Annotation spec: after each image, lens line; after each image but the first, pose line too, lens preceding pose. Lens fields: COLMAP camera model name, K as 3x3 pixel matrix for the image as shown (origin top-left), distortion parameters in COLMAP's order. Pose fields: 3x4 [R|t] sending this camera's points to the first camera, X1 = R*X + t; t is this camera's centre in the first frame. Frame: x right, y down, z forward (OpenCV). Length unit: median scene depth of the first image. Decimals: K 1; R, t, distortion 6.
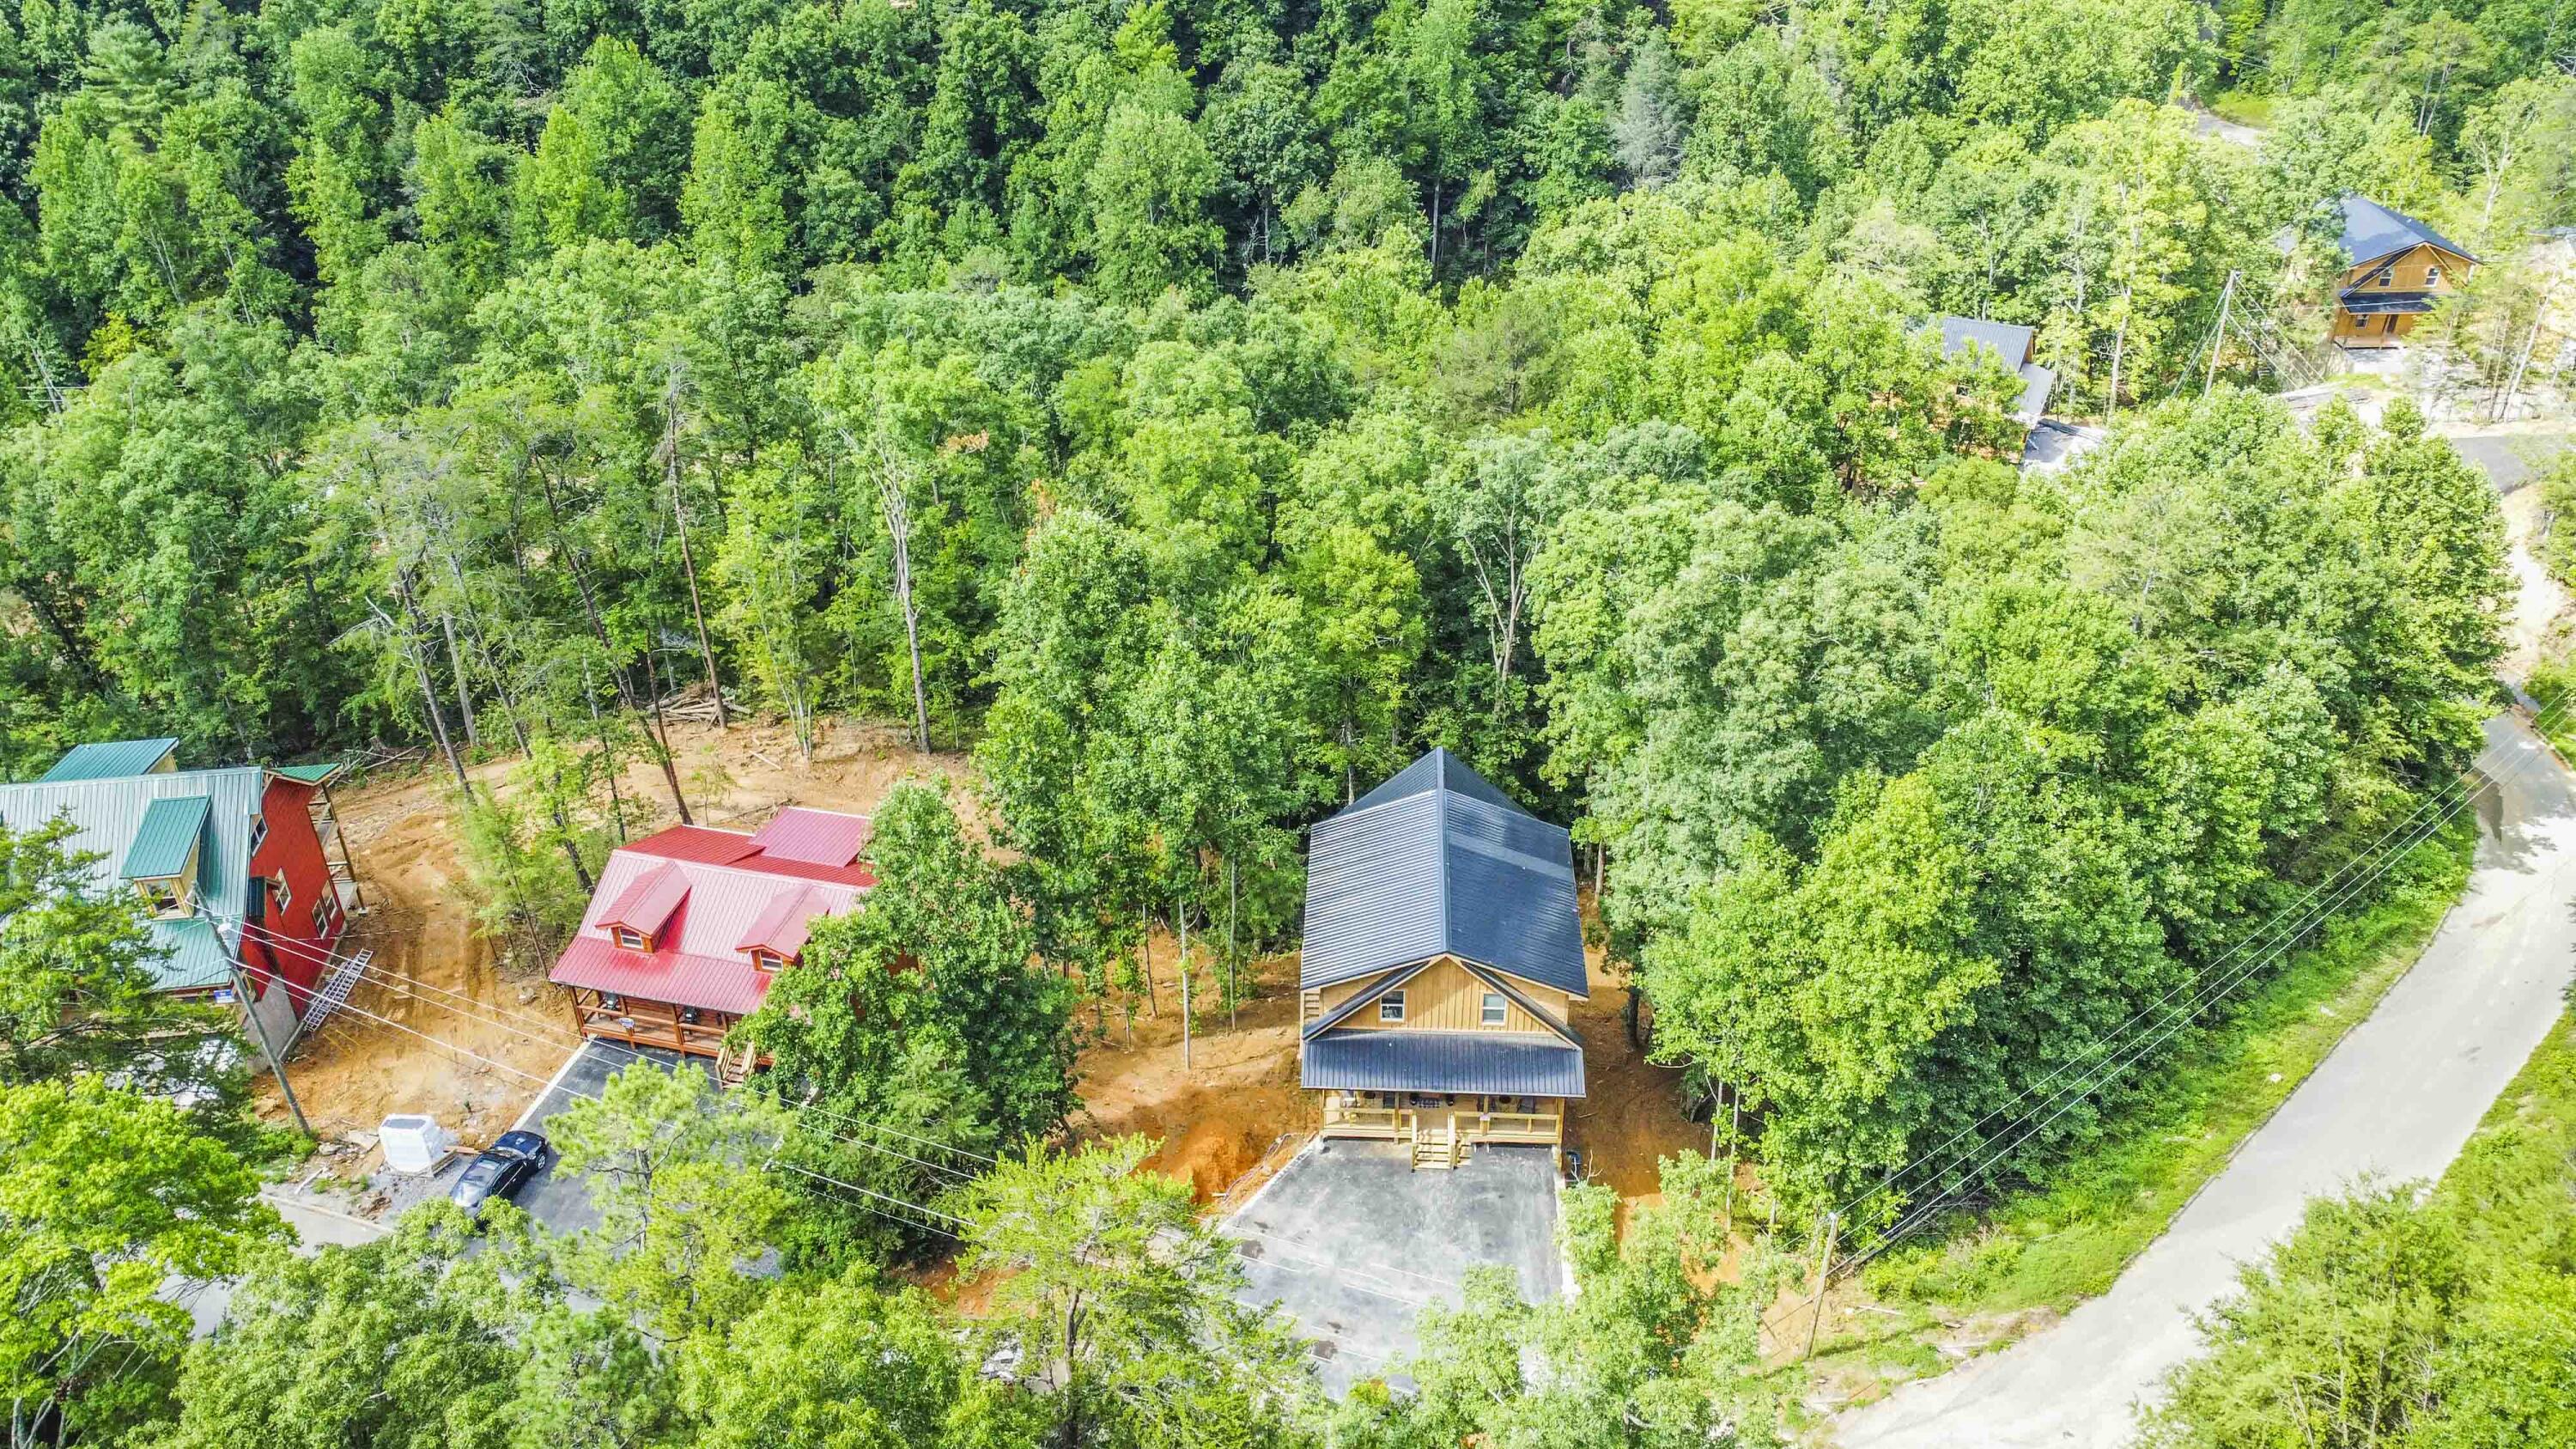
lens RADIAL K [[1954.9, 0, 1306.0], [0, 1954.9, 644.2], [0, 0, 1]] dist [0.000254, -0.005717]
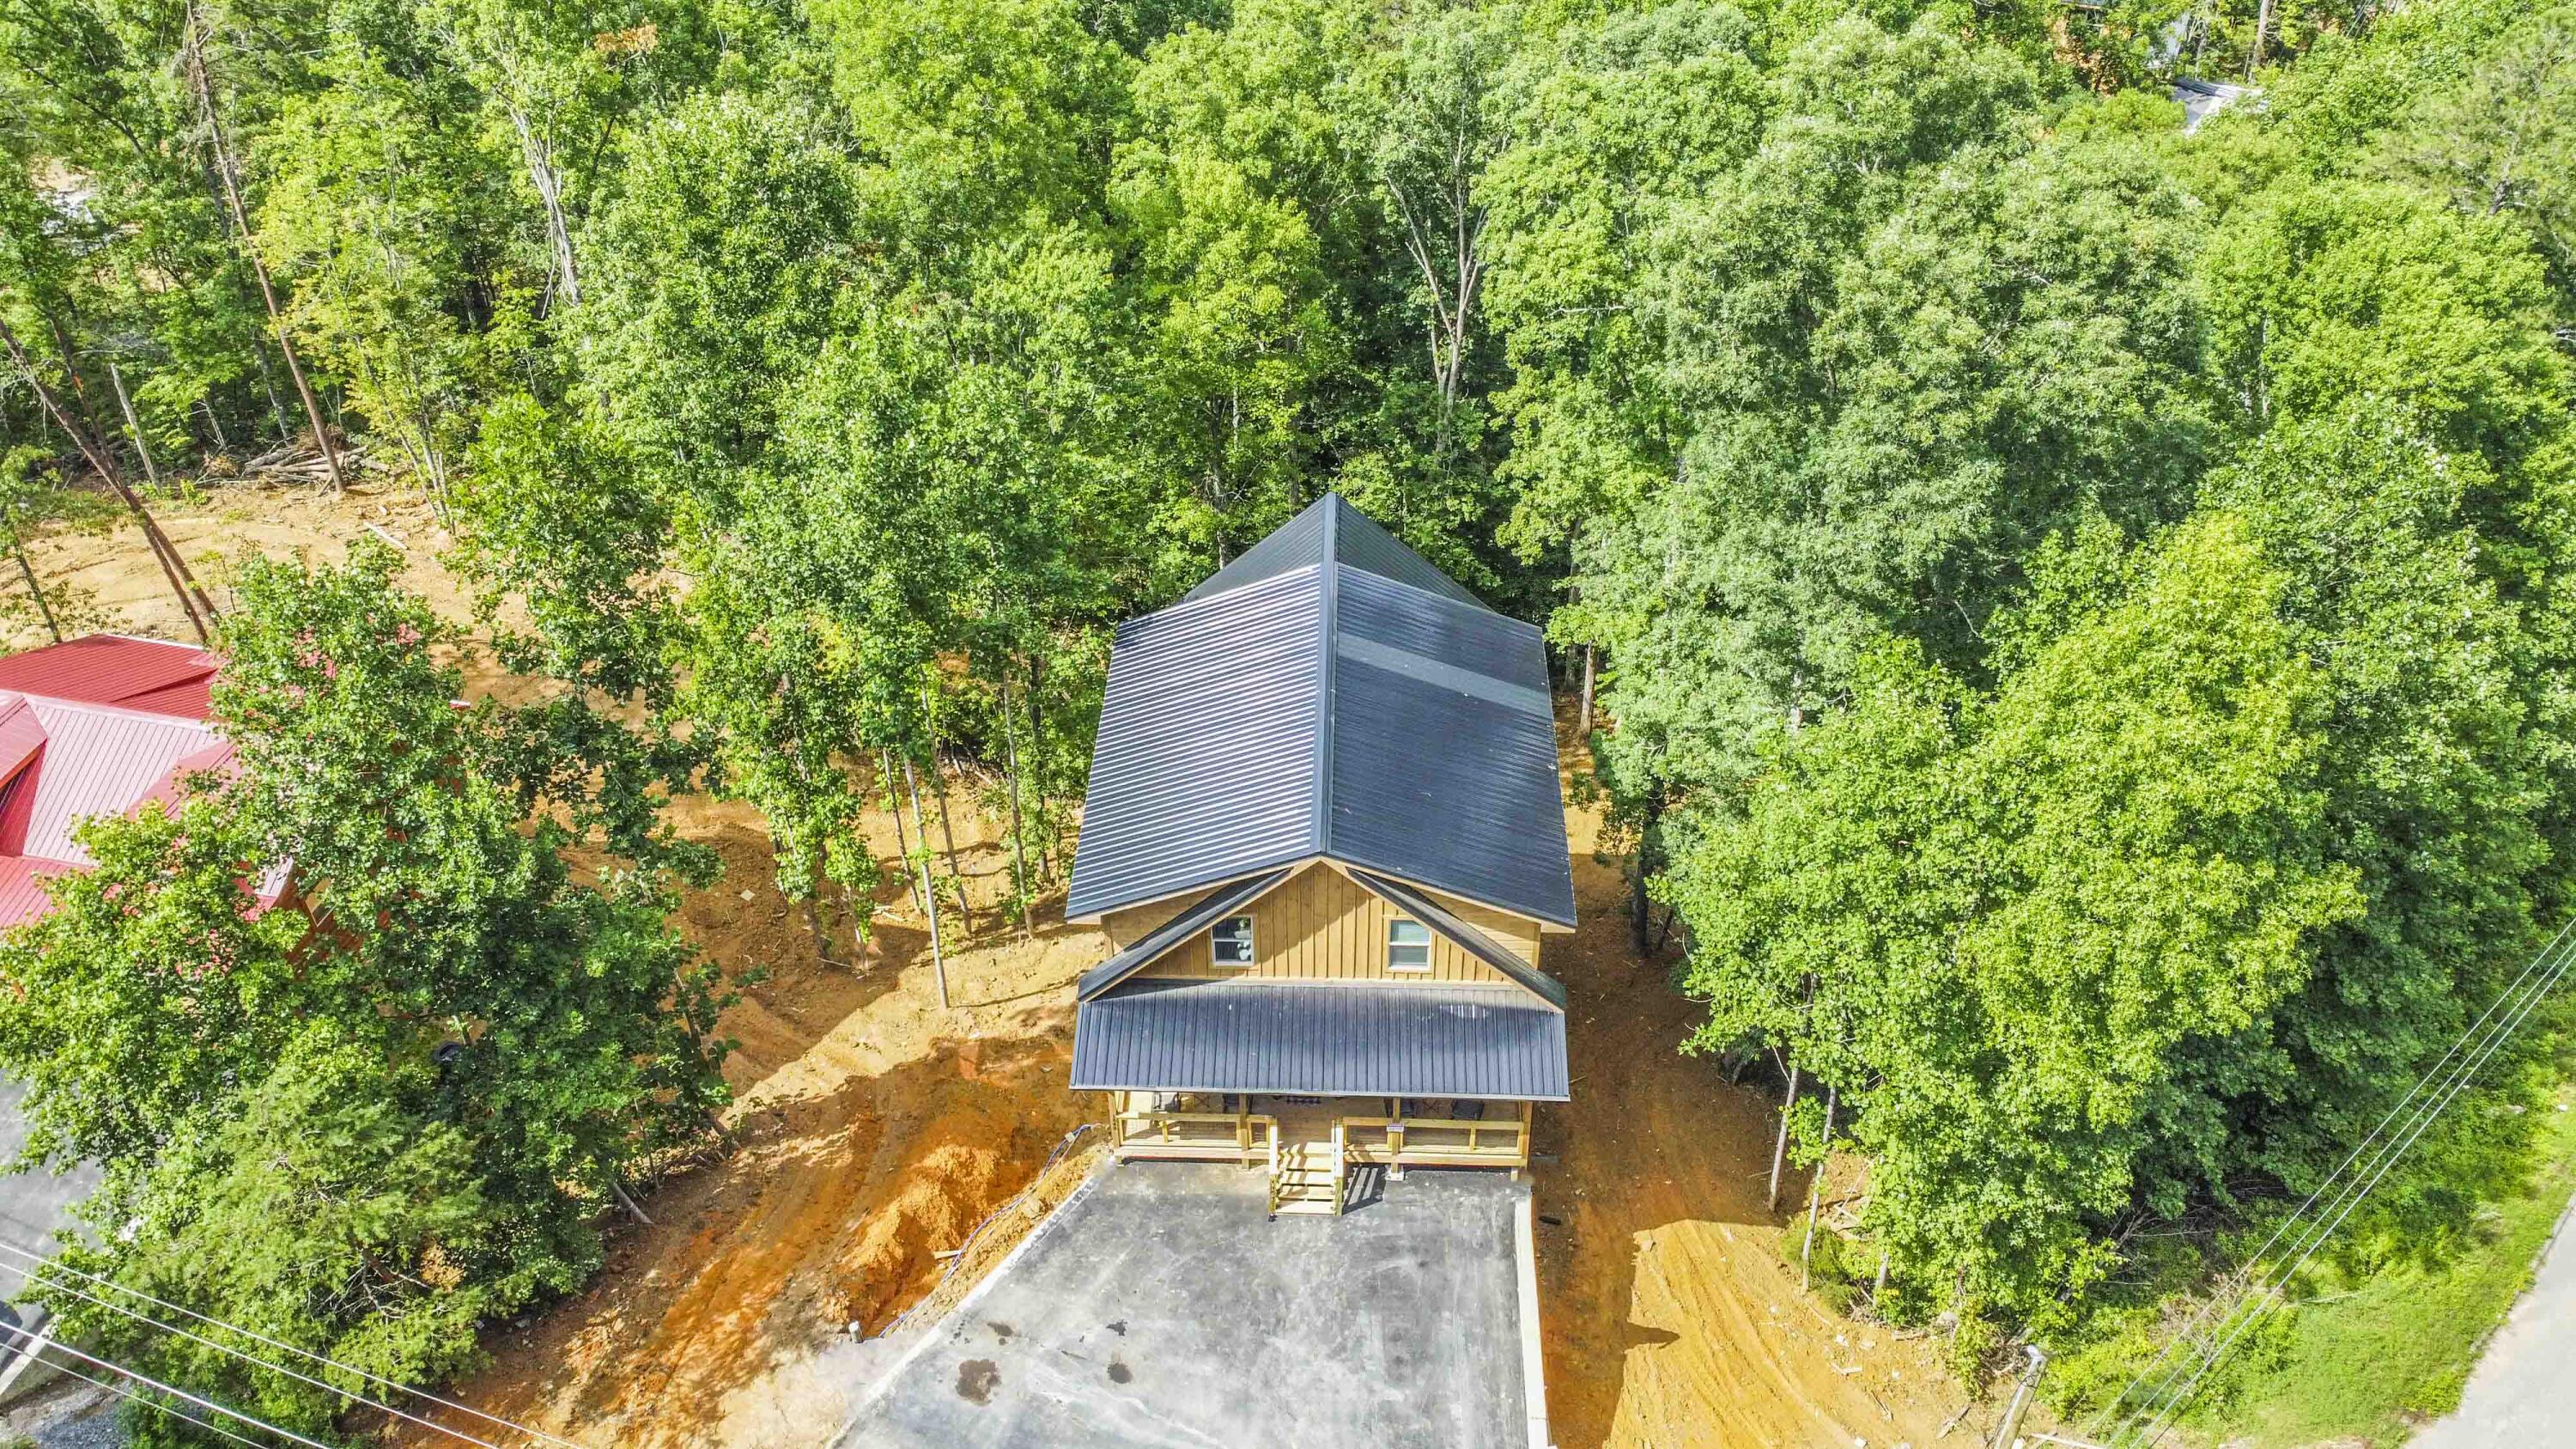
lens RADIAL K [[1954.9, 0, 1282.4], [0, 1954.9, 726.3], [0, 0, 1]] dist [0.000254, -0.005717]
pose [[0.999926, -0.012127, -0.000590, 0.058928], [0.012079, 0.988665, 0.149652, 0.036931], [-0.001231, -0.149648, 0.988739, 0.437709]]
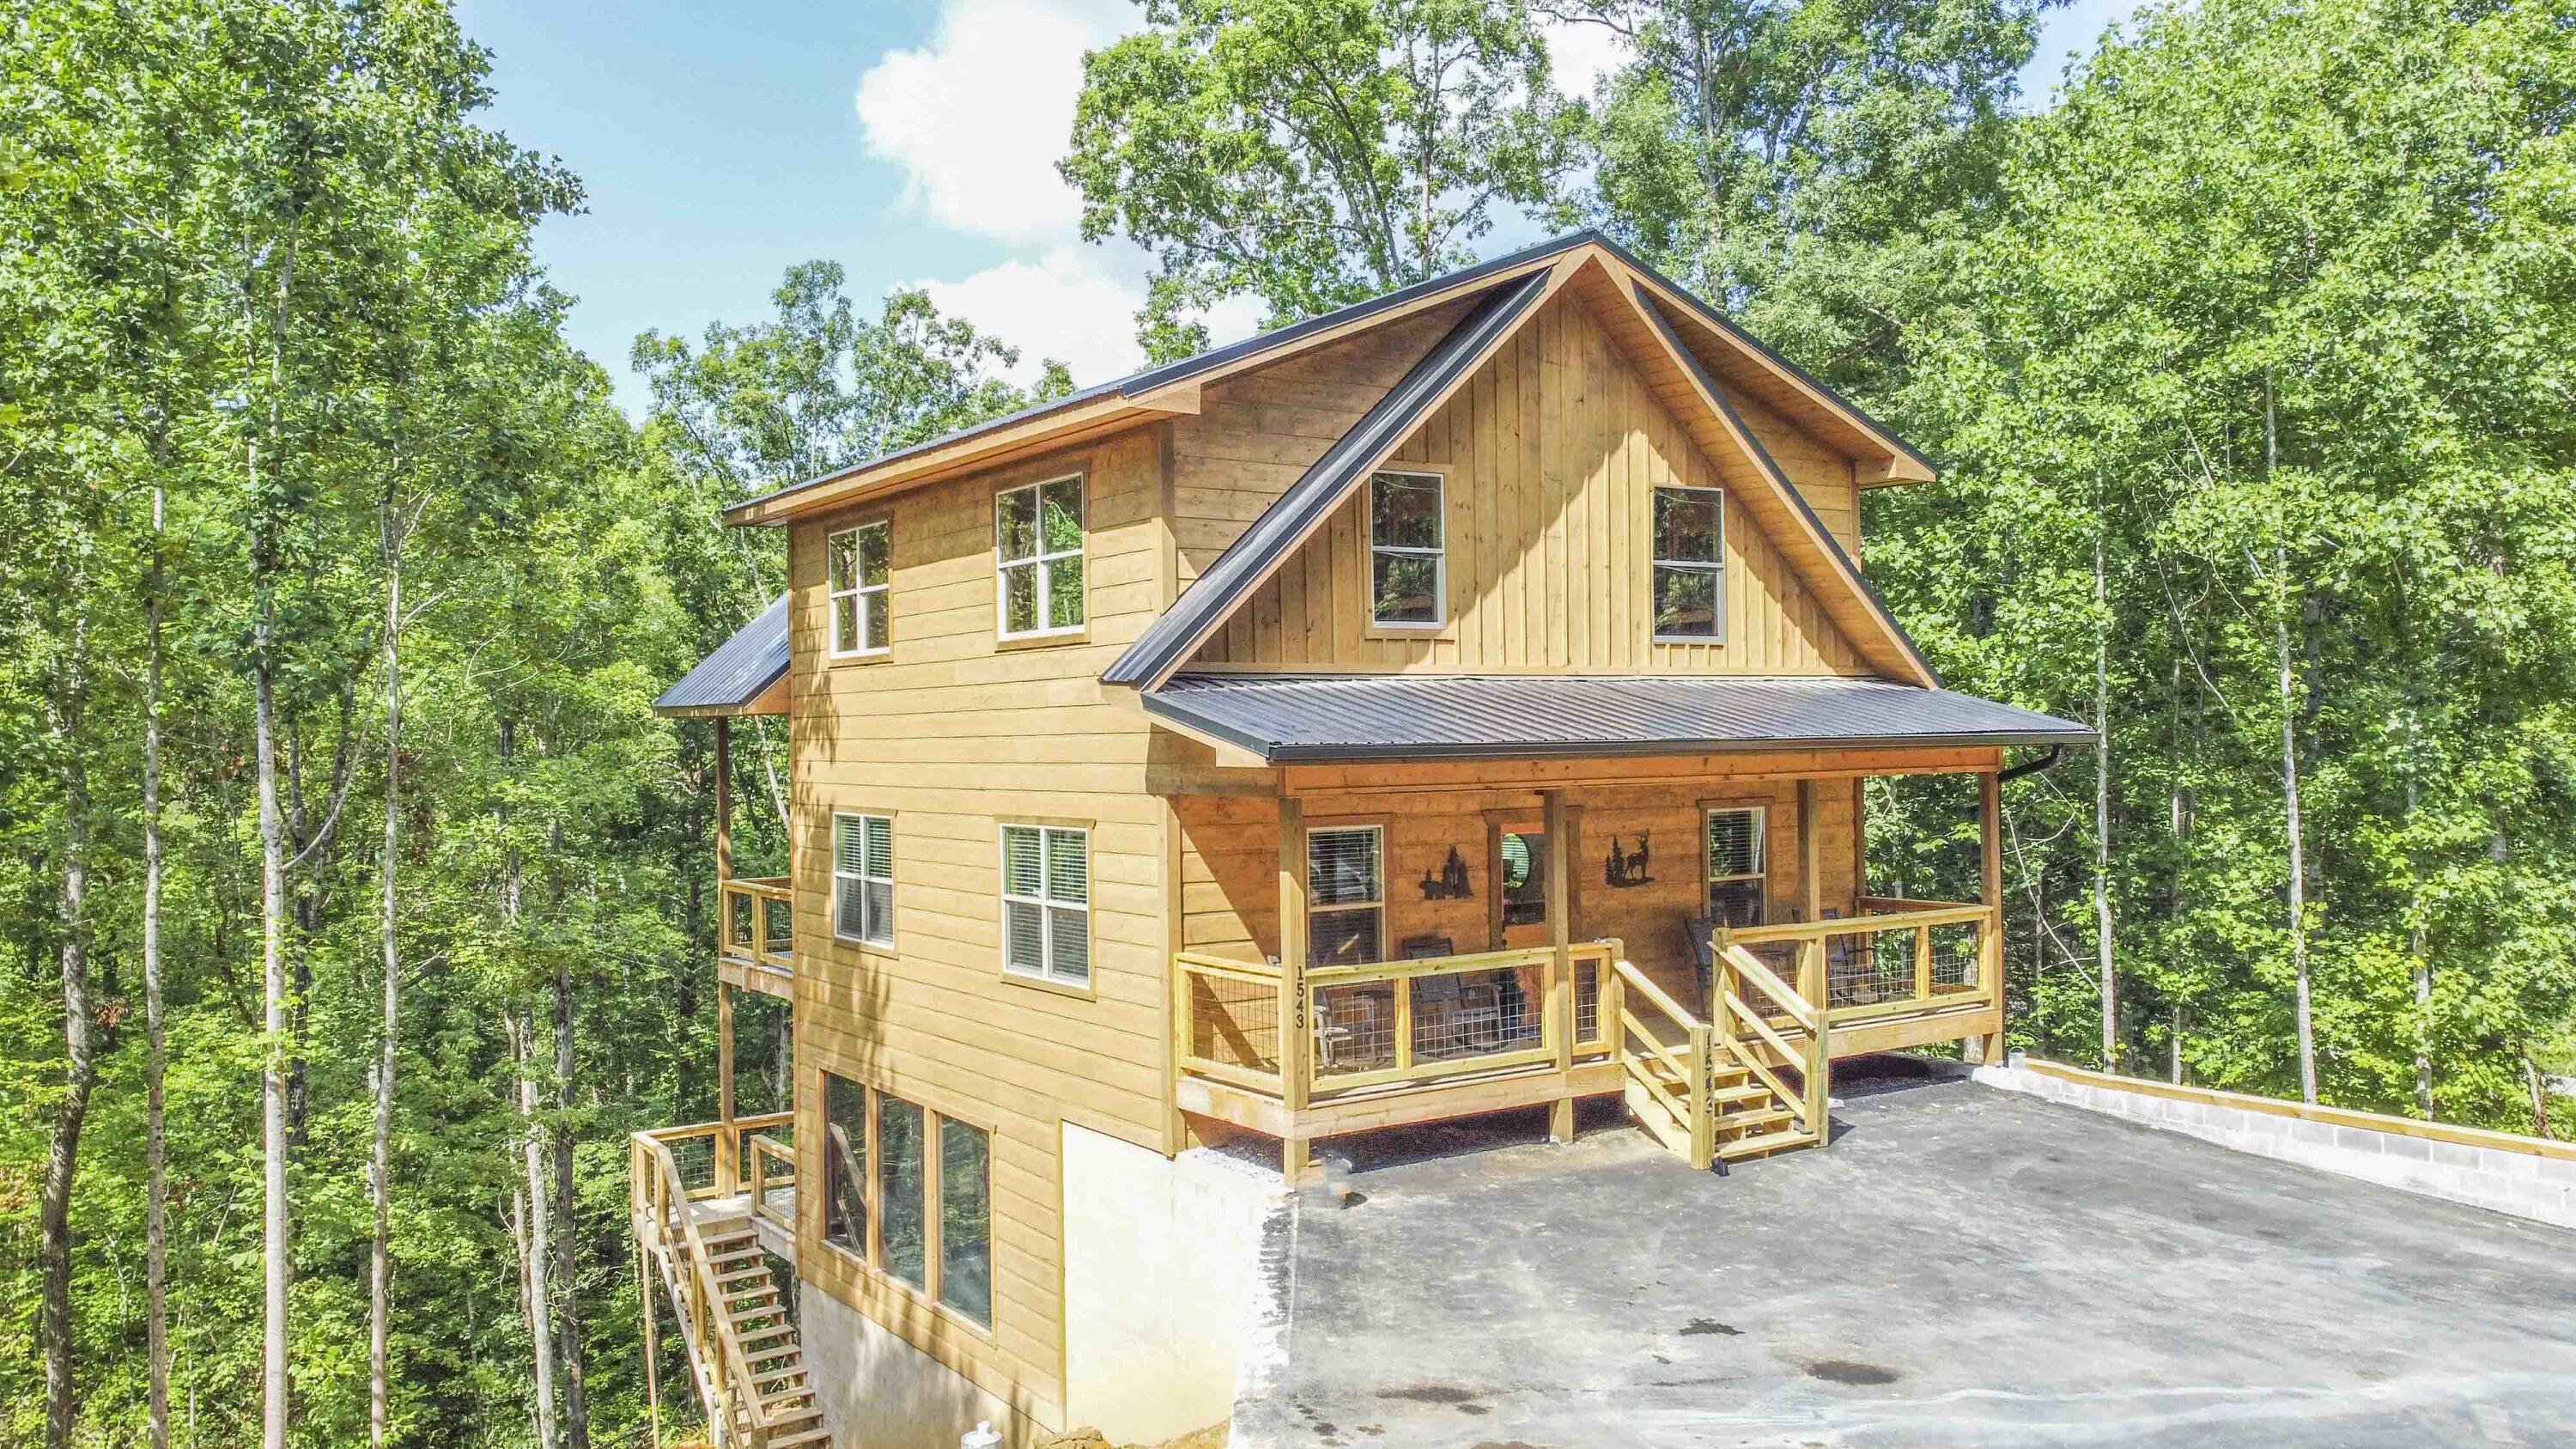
lens RADIAL K [[1954.9, 0, 1298.6], [0, 1954.9, 727.2], [0, 0, 1]] dist [0.000254, -0.005717]
pose [[0.795938, -0.007466, 0.605333, -0.119235], [0.316159, 0.857853, -0.405131, 0.297935], [-0.516262, 0.513840, 0.685158, 0.831074]]
